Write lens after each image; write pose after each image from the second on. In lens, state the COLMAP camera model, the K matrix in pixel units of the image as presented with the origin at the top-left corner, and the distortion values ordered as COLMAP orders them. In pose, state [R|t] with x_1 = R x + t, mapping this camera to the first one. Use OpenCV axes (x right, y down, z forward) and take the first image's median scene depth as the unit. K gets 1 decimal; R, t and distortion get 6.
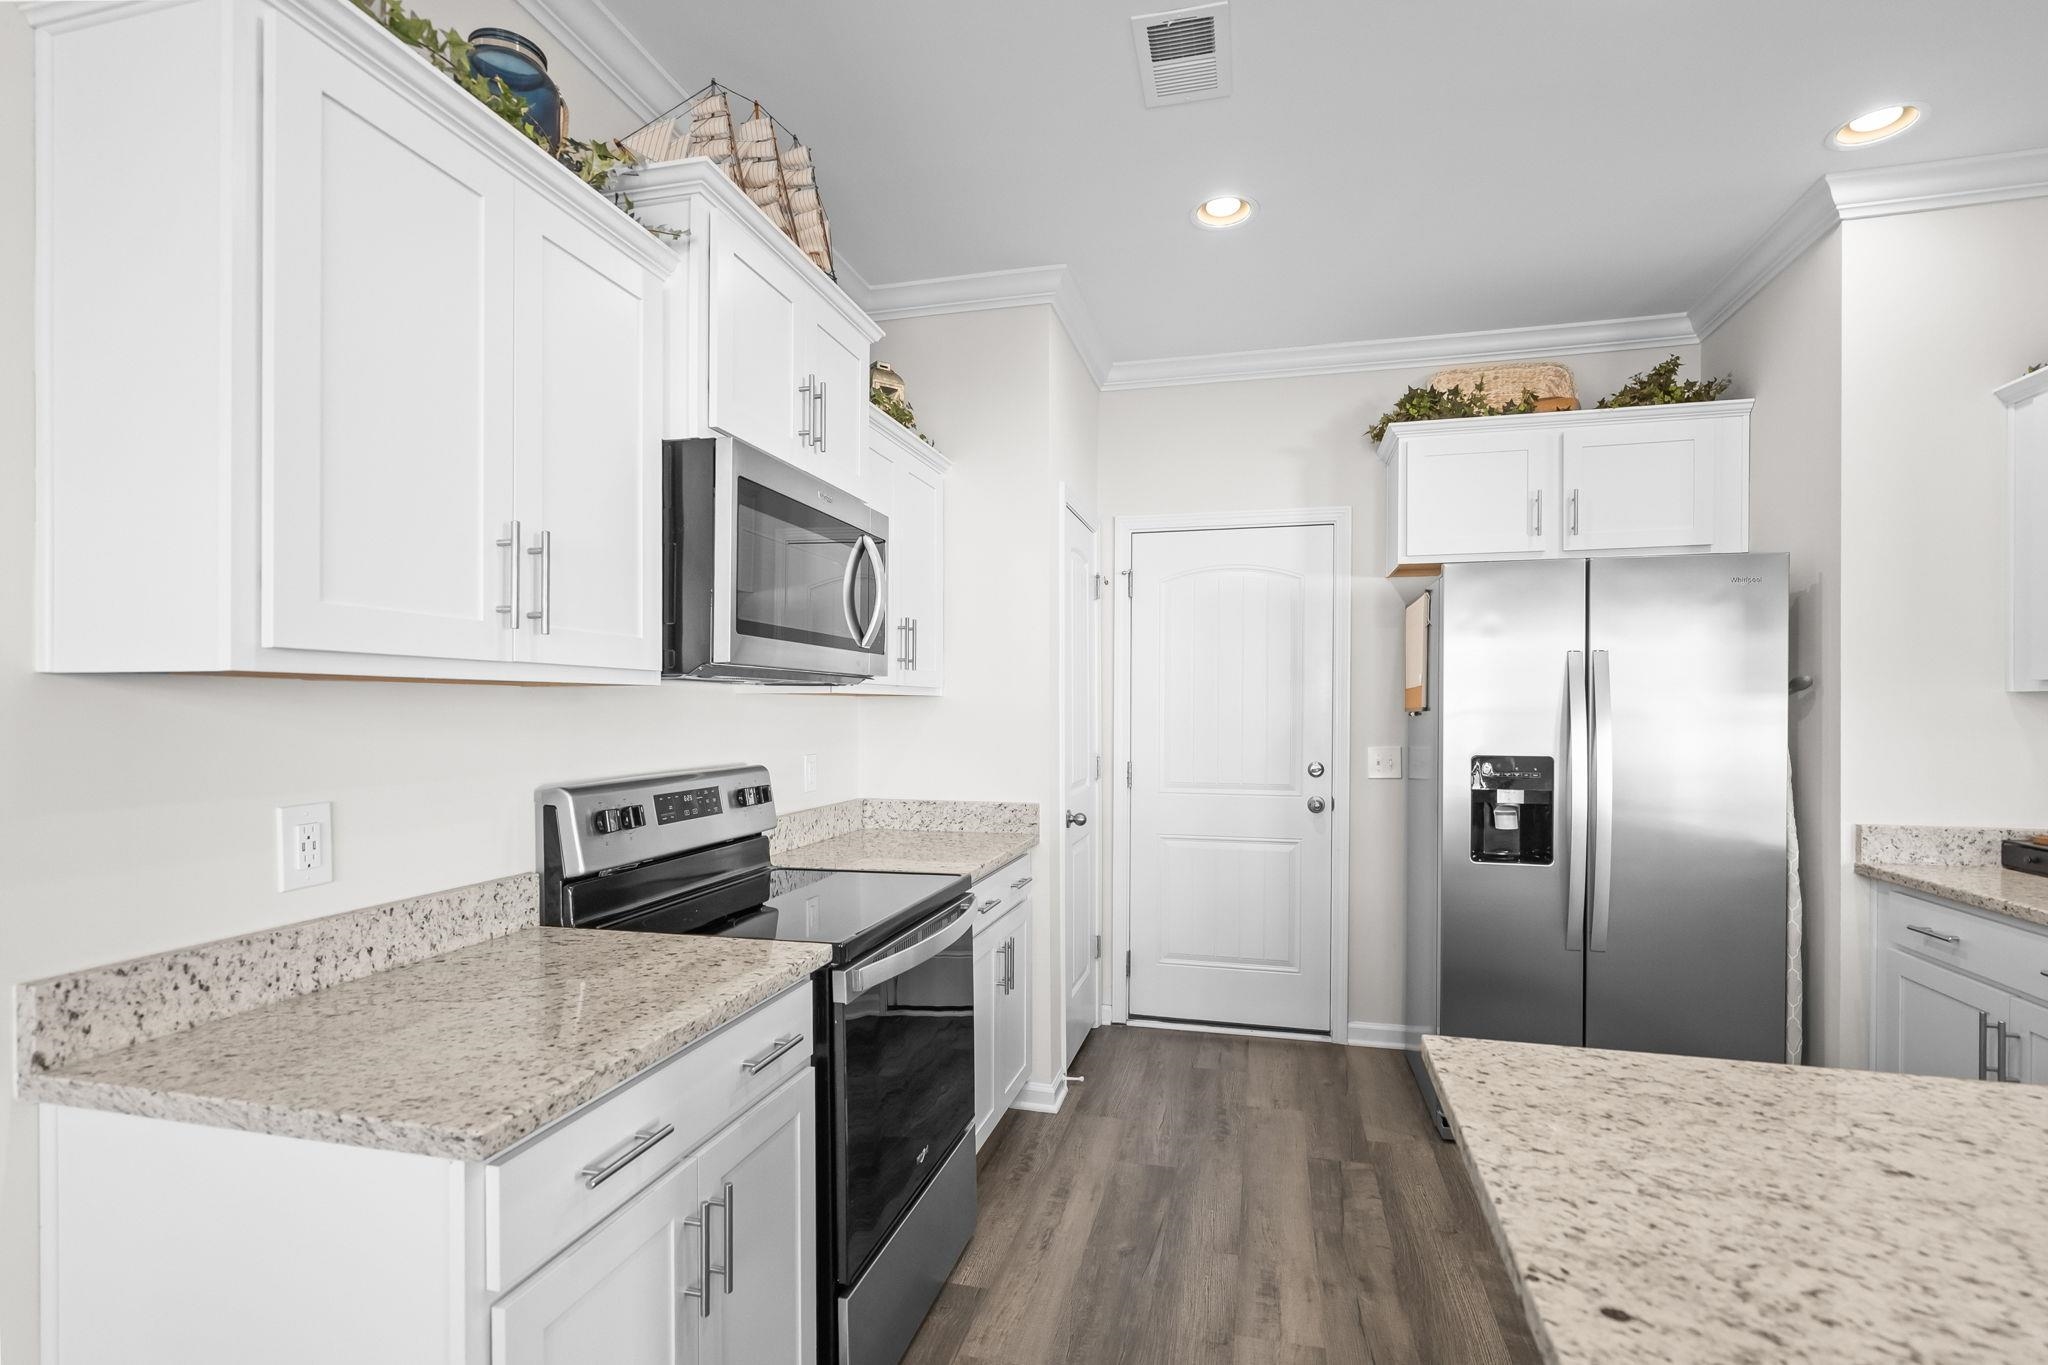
lens RADIAL K [[960.1, 0, 1012.0], [0, 960.1, 716.2], [0, 0, 1]] dist [-0.000633, -0.000240]
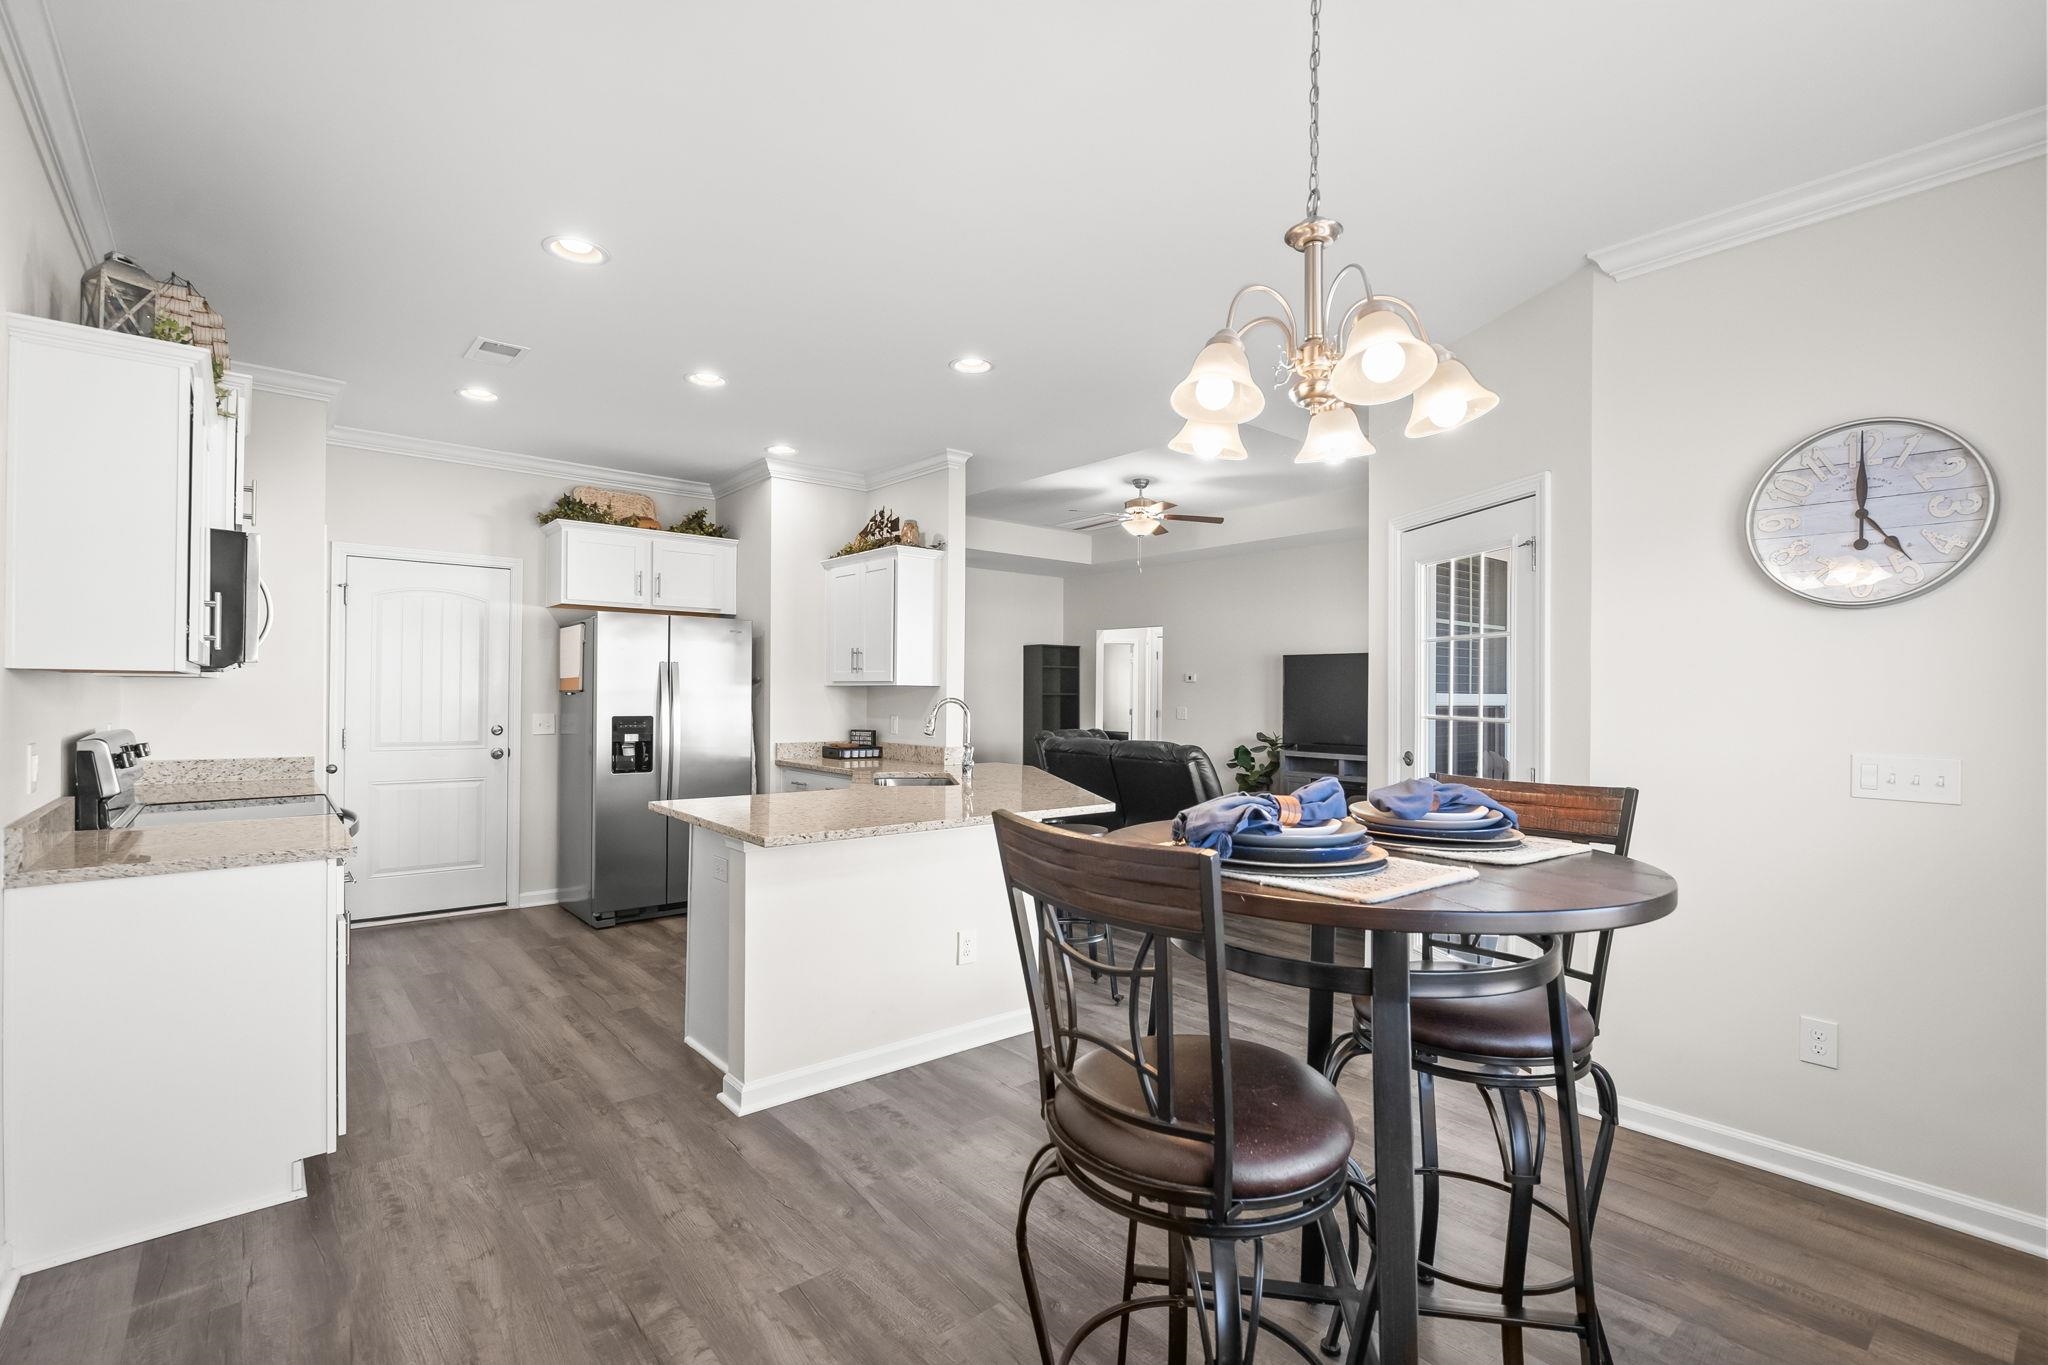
lens RADIAL K [[929.0, 0, 1024.1], [0, 929.0, 695.7], [0, 0, 1]] dist [0.003289, 0.000879]
pose [[0.572125, 0.002533, 0.820163, -0.529934], [-0.001027, 0.999997, -0.002372, 0.005242], [-0.820166, 0.000515, 0.572125, -0.666698]]
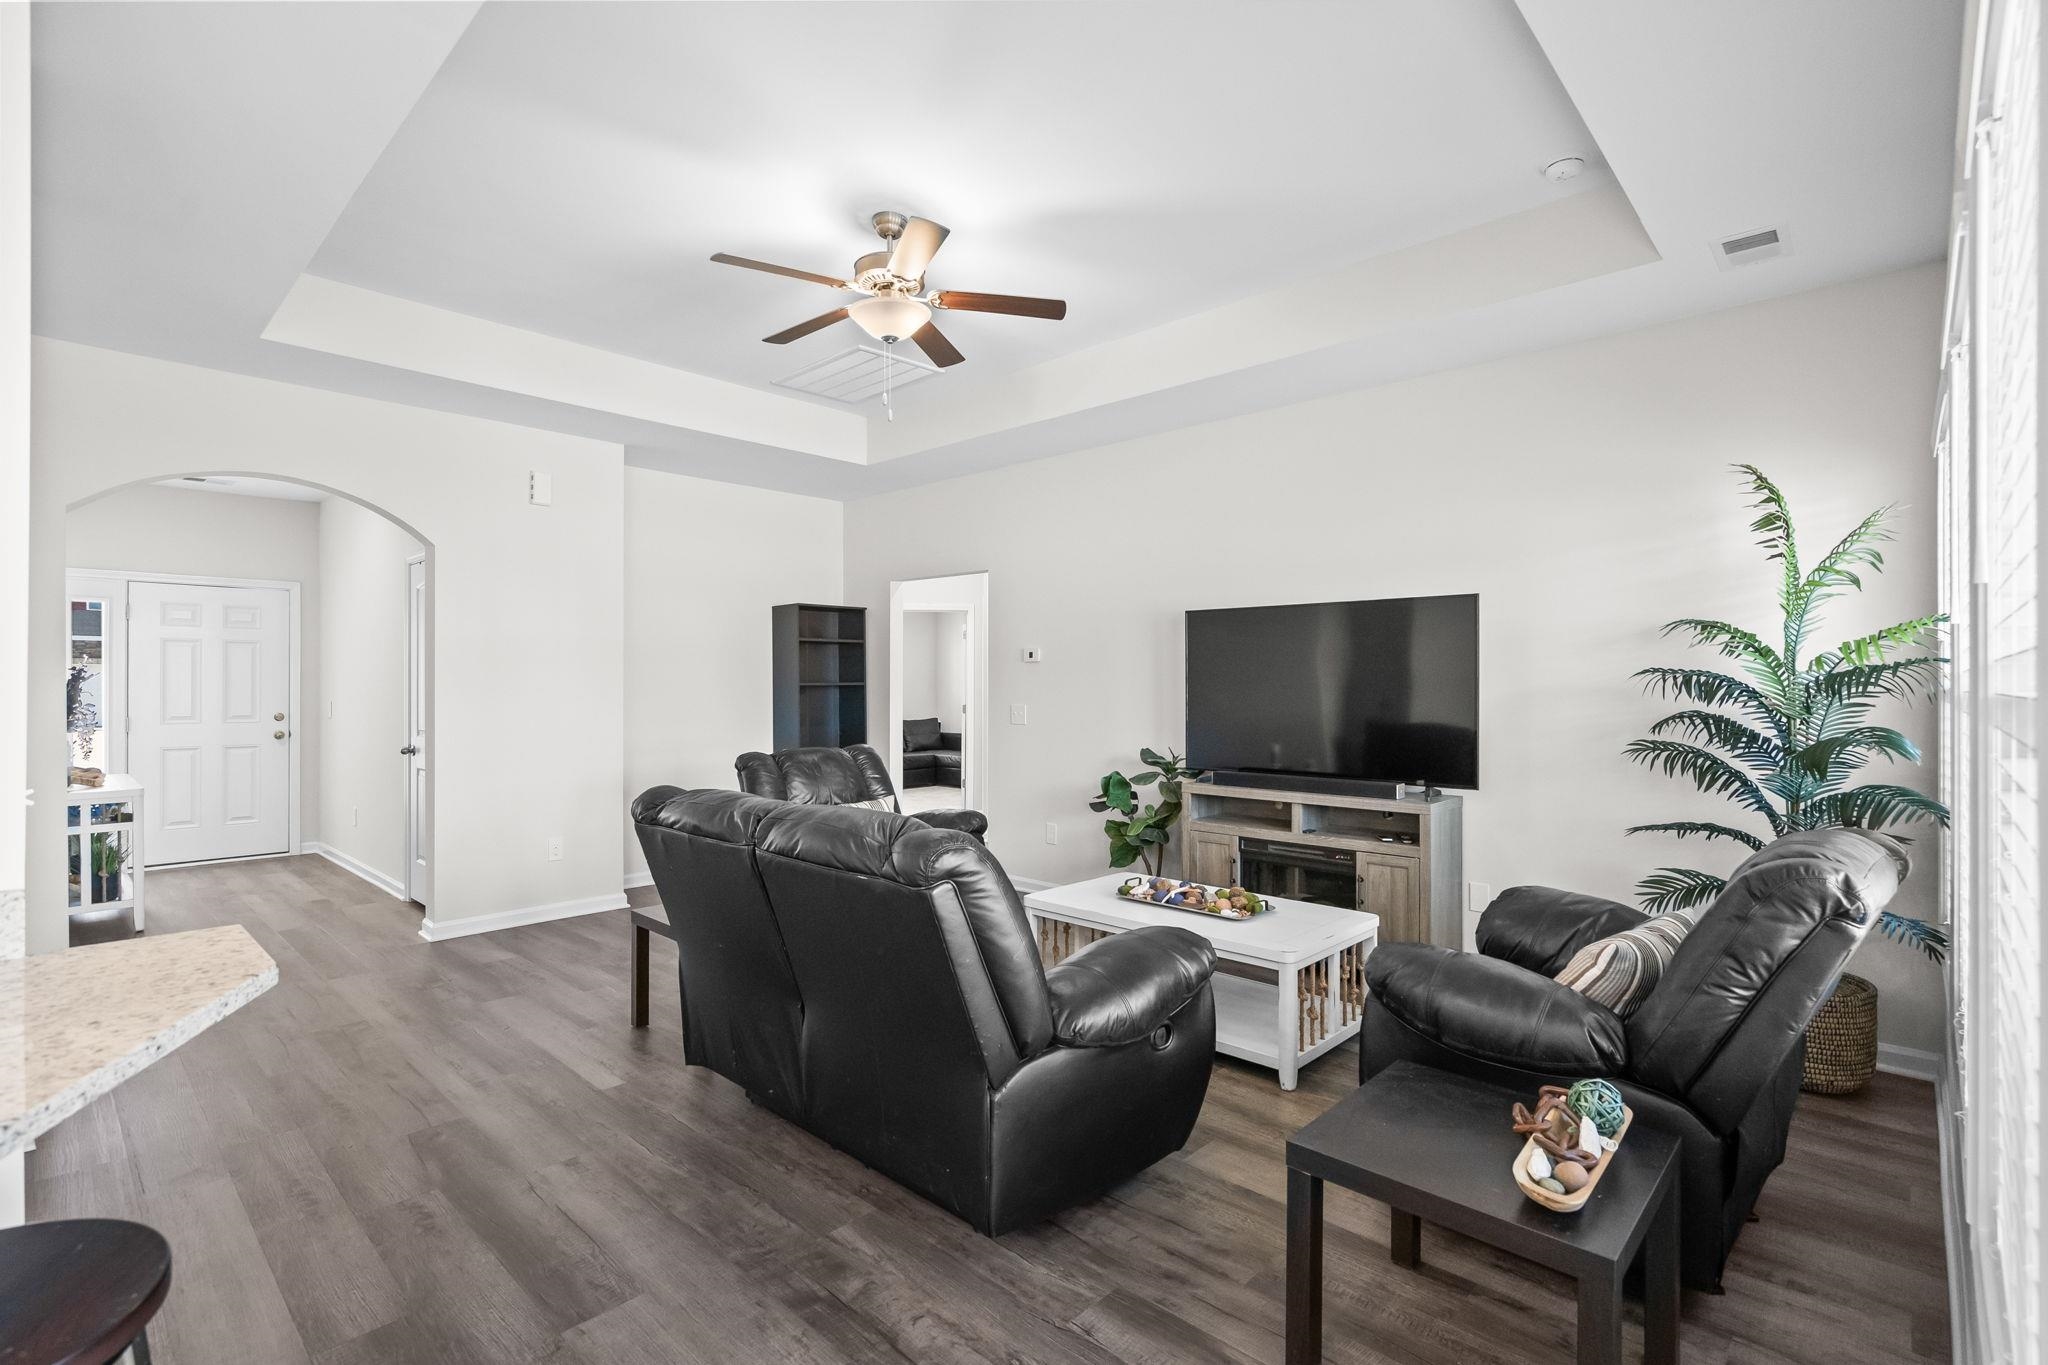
lens RADIAL K [[960.1, 0, 1005.9], [0, 960.1, 661.0], [0, 0, 1]] dist [-0.000633, -0.000240]
pose [[0.485174, 0.021304, 0.874158, 0.777910], [0.006136, 0.999596, -0.027766, 0.002691], [-0.874396, 0.018835, 0.484847, -0.176752]]
